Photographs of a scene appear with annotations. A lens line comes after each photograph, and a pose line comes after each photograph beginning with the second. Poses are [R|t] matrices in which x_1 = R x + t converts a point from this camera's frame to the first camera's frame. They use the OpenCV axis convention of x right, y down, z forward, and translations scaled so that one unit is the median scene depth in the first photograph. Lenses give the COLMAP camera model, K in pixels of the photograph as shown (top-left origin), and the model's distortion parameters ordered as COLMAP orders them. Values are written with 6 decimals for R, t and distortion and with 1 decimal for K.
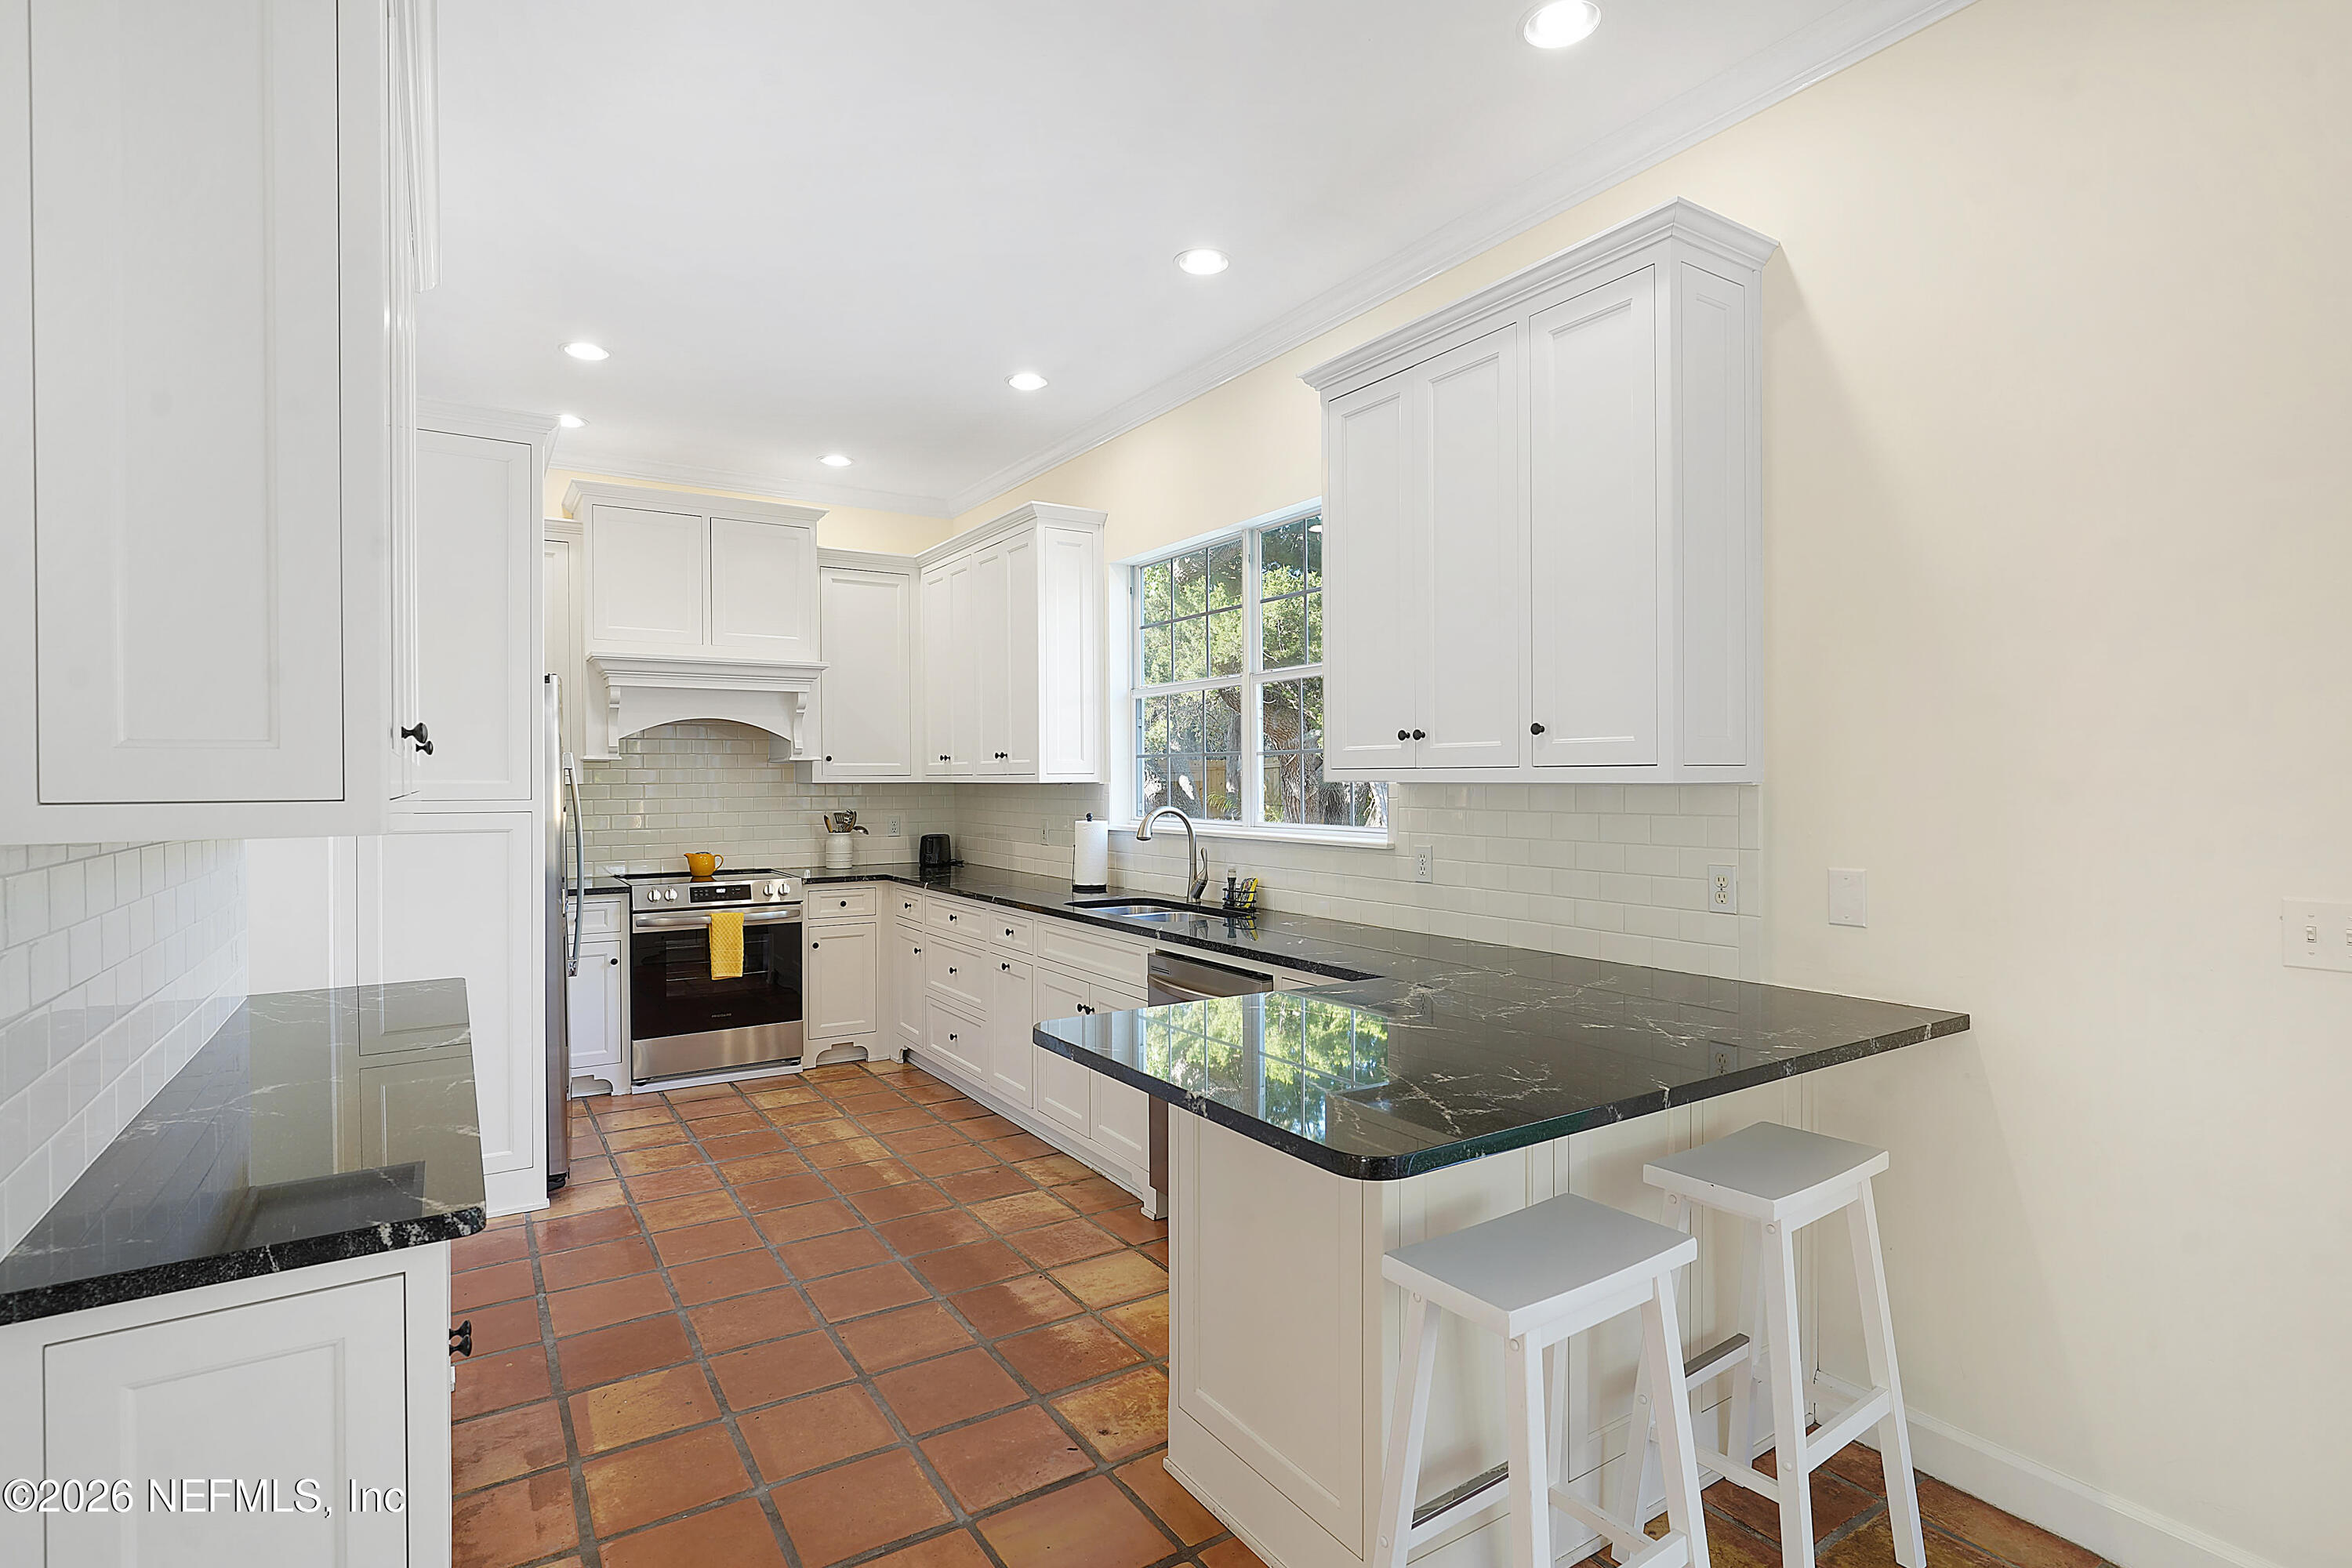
lens RADIAL K [[1145.4, 0, 1162.1], [0, 1145.4, 810.5], [0, 0, 1]] dist [-0.012466, 0.005424]
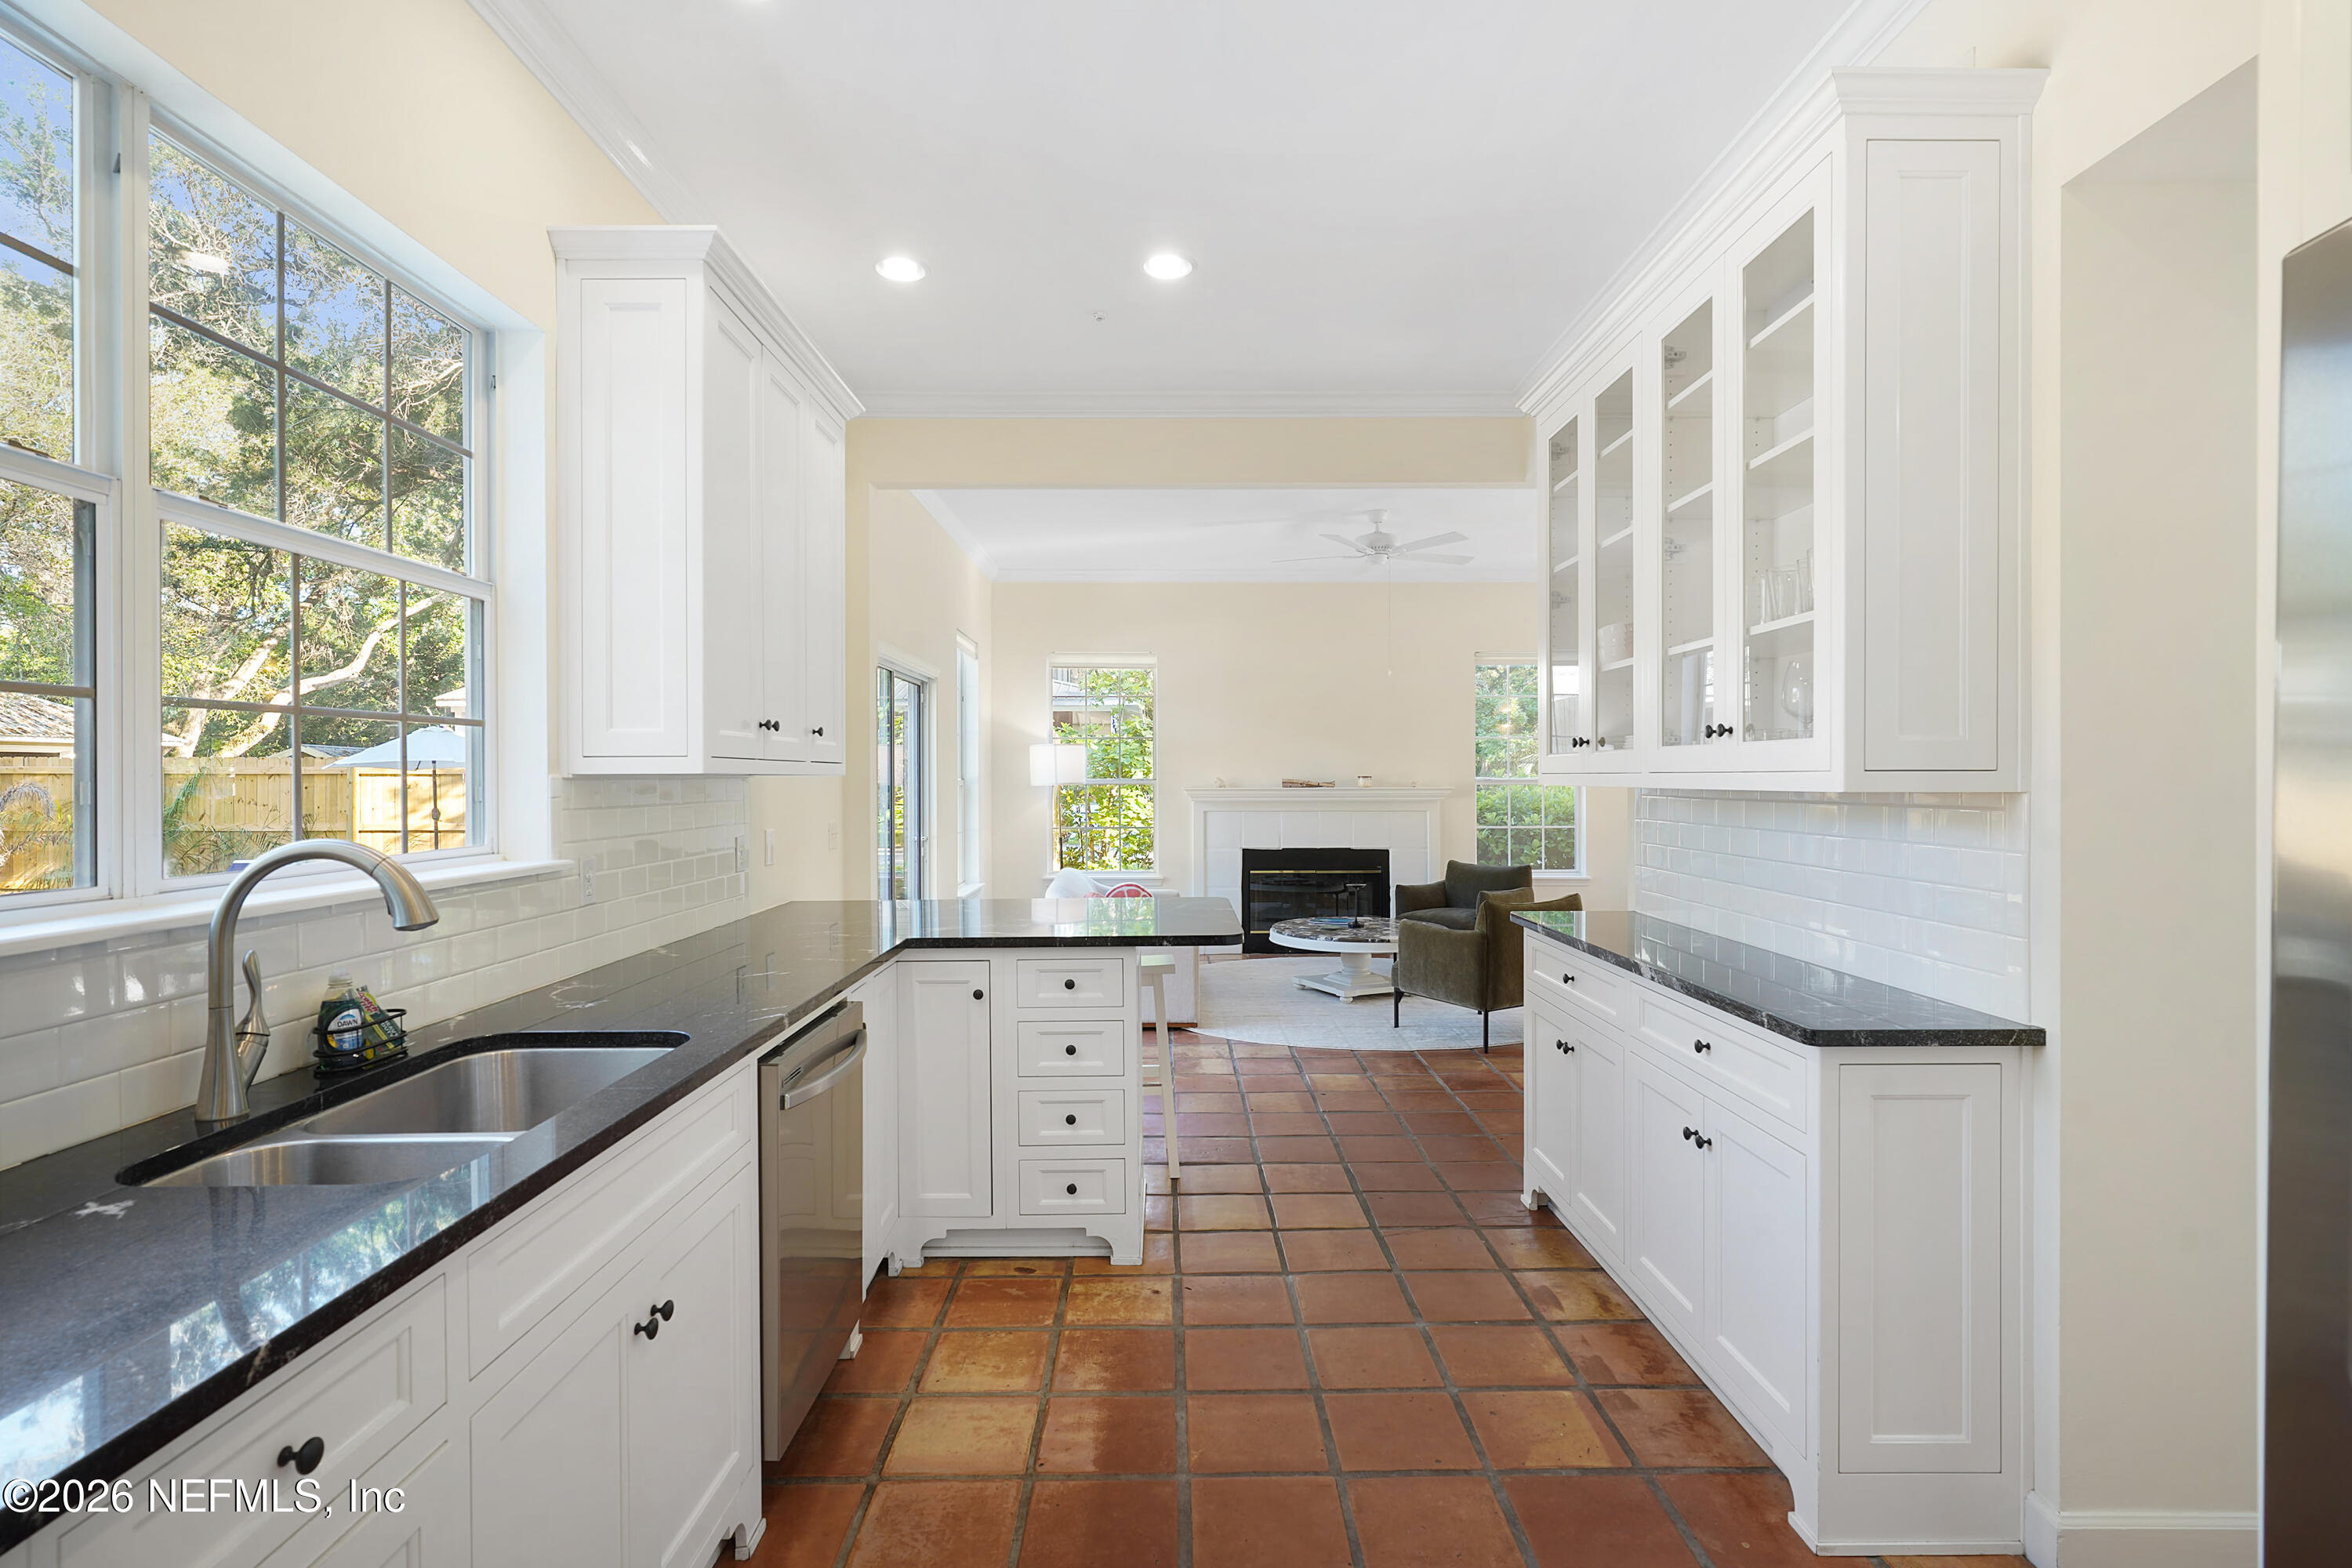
lens RADIAL K [[1145.4, 0, 1165.1], [0, 1145.4, 787.1], [0, 0, 1]] dist [-0.012466, 0.005424]
pose [[-0.847633, 0.001928, 0.530580, -0.356061], [0.019750, 0.999415, 0.027920, -0.021889], [-0.530216, 0.034145, -0.847175, 1.000007]]
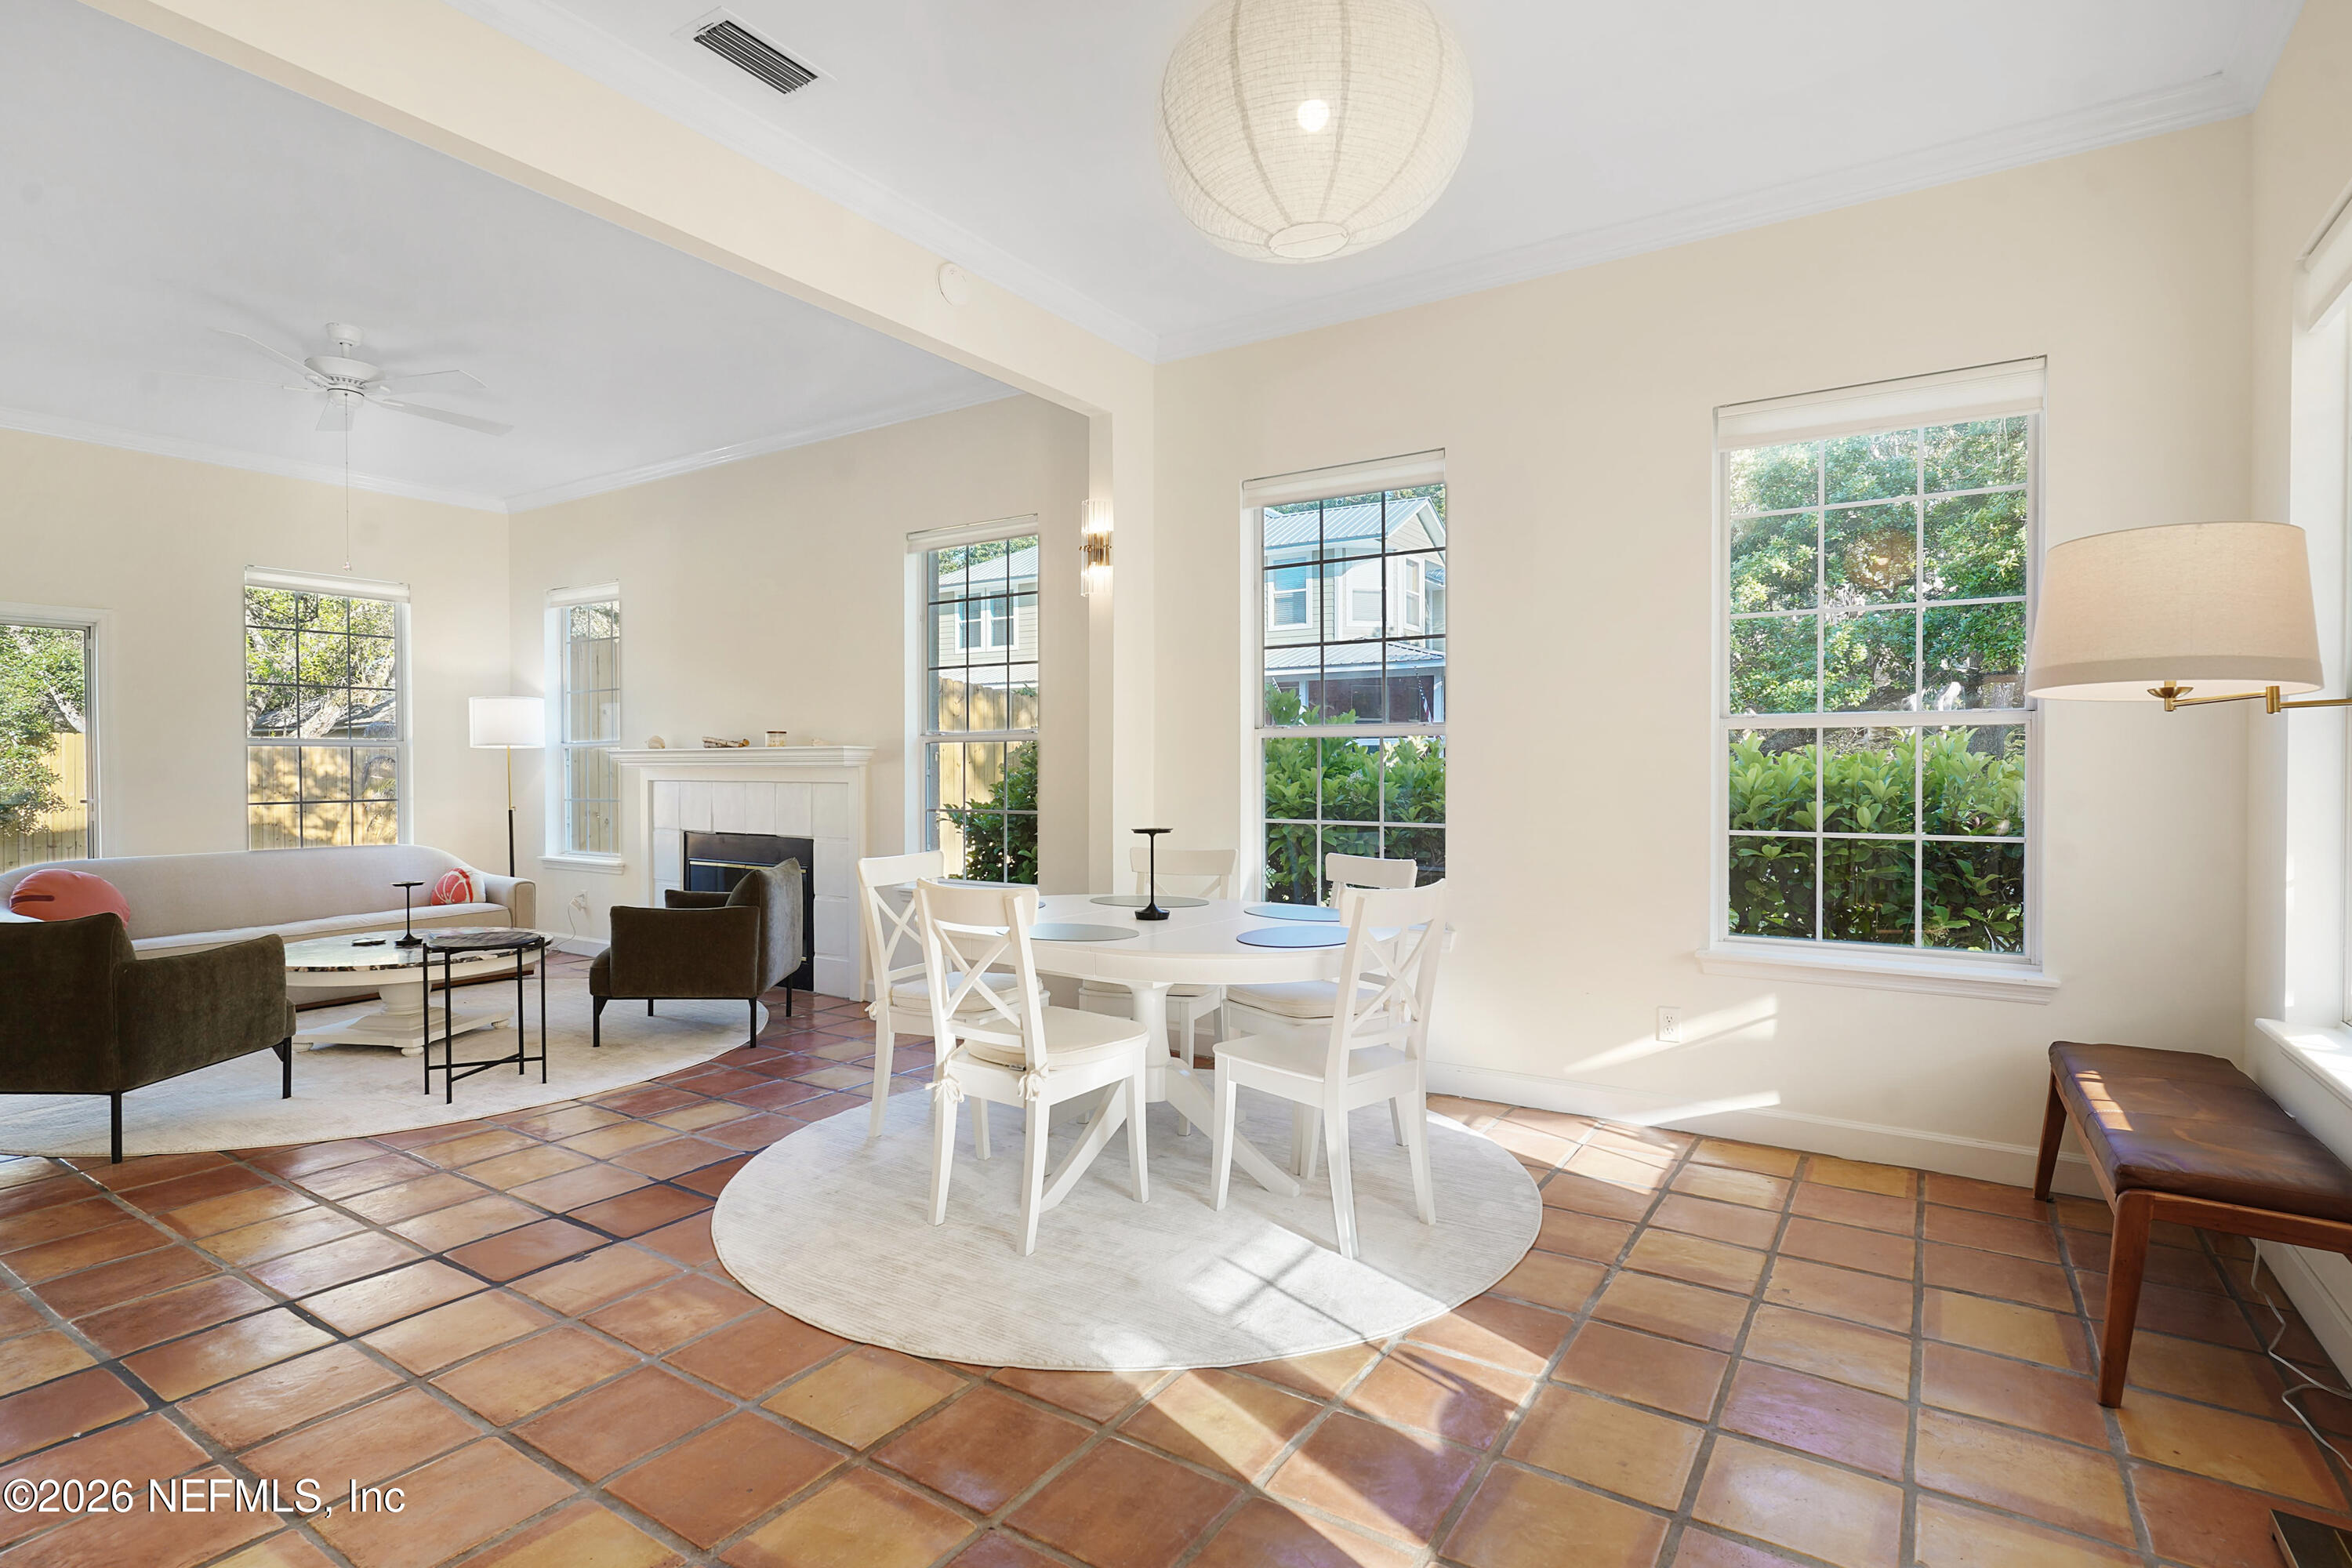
lens RADIAL K [[1145.4, 0, 1166.8], [0, 1145.4, 768.5], [0, 0, 1]] dist [-0.012466, 0.005424]
pose [[-0.410727, 0.001406, 0.911757, -0.959301], [0.027278, 0.999570, 0.010747, 0.054034], [-0.911350, 0.029285, -0.410589, -0.529855]]
